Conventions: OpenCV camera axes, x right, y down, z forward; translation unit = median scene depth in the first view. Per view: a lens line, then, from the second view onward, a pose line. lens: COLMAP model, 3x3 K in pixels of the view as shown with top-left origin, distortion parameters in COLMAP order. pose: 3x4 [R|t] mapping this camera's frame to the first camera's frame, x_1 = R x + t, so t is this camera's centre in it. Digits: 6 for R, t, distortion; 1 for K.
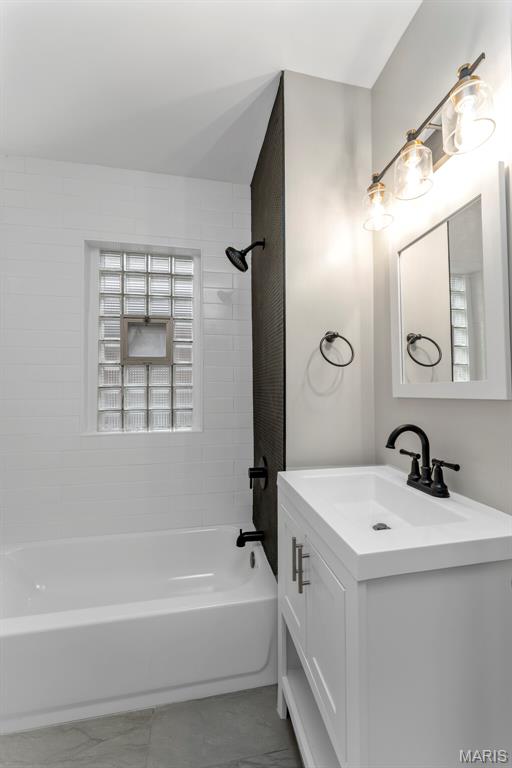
lens RADIAL K [[313.0, 0, 258.7], [0, 313.0, 383.9], [0, 0, 1]] dist [0.002418, 0.000201]
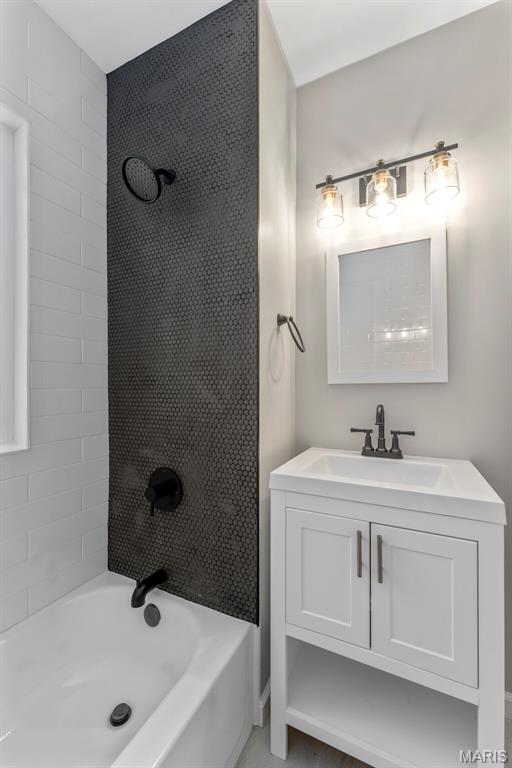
lens RADIAL K [[313.0, 0, 258.7], [0, 313.0, 383.9], [0, 0, 1]] dist [0.002418, 0.000201]
pose [[0.593668, 0.011727, 0.804625, -0.728361], [-0.019668, 0.999807, -0.000060, 0.056545], [-0.804470, -0.015790, 0.593783, 0.633061]]
